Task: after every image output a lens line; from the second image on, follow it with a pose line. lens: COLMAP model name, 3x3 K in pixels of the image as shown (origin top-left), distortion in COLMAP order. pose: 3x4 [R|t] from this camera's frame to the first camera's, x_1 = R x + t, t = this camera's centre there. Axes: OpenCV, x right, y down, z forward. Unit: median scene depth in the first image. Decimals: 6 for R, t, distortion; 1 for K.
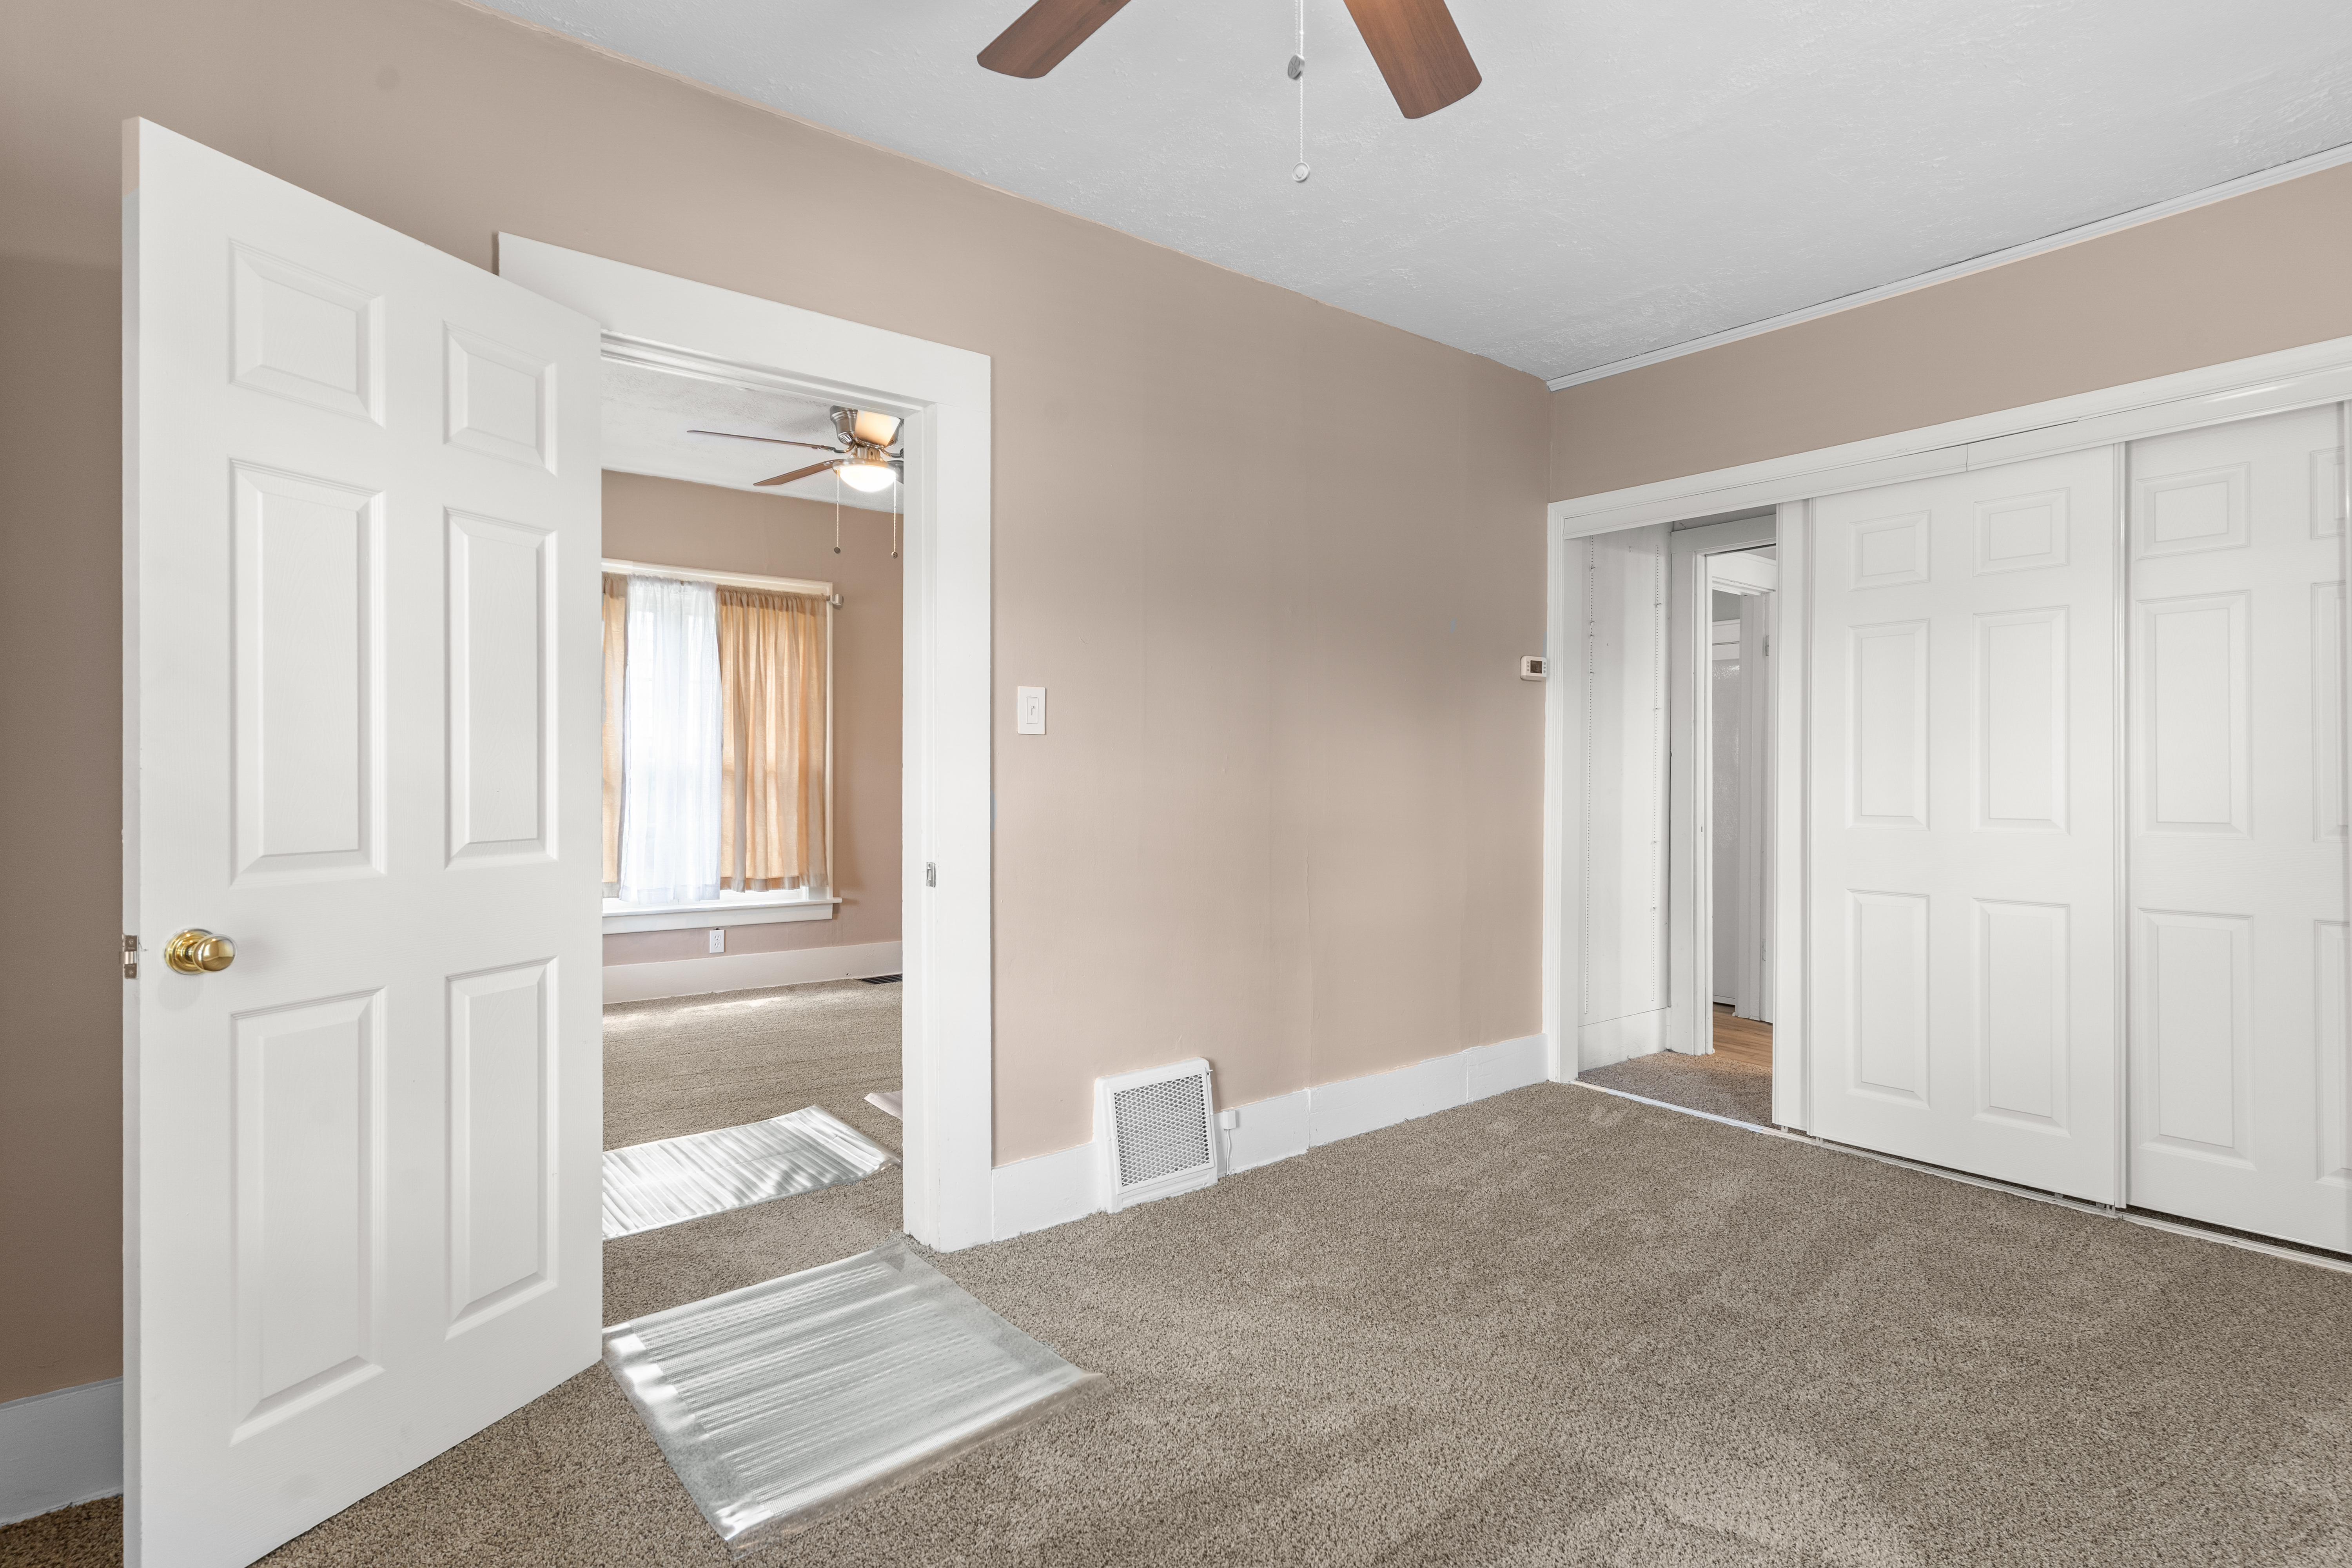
lens RADIAL K [[1135.6, 0, 1170.9], [0, 1135.6, 762.8], [0, 0, 1]] dist [0.005932, -0.000720]
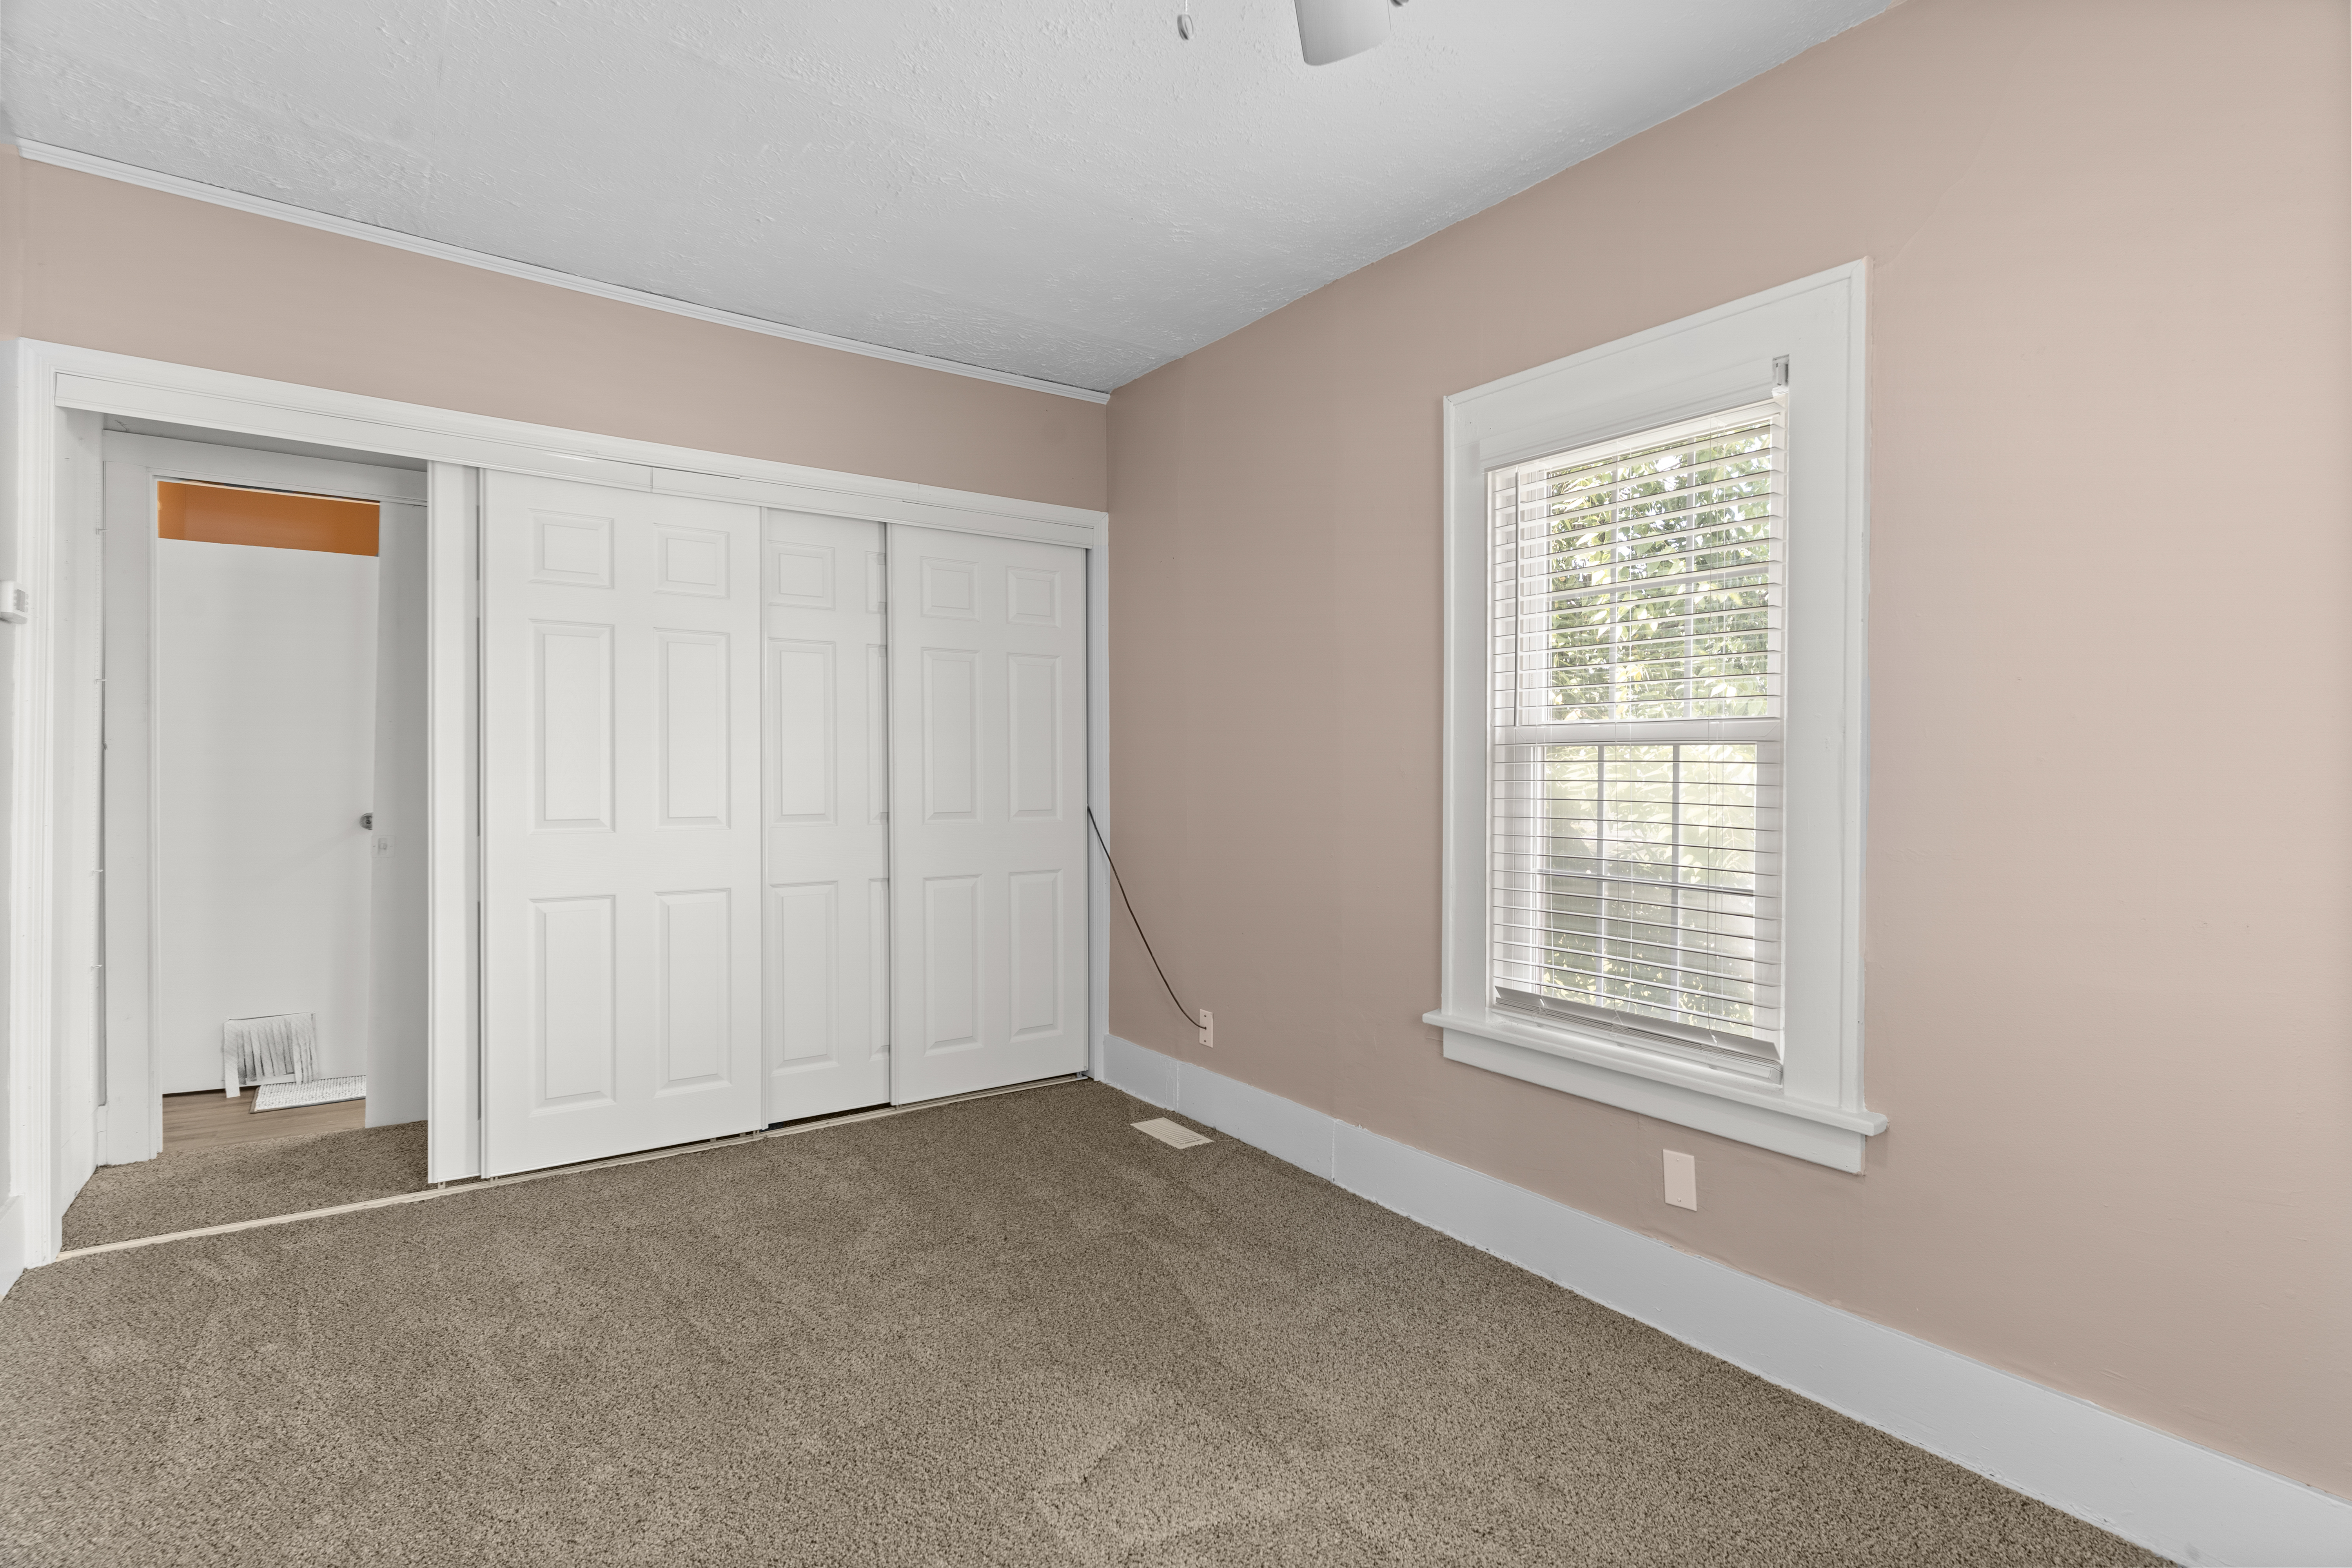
lens RADIAL K [[1135.6, 0, 1183.7], [0, 1135.6, 765.6], [0, 0, 1]] dist [0.005932, -0.000720]
pose [[0.056779, 0.002309, 0.998384, -0.327463], [-0.018164, 0.999834, -0.001280, -0.008090], [-0.998222, -0.018062, 0.056811, 0.432242]]
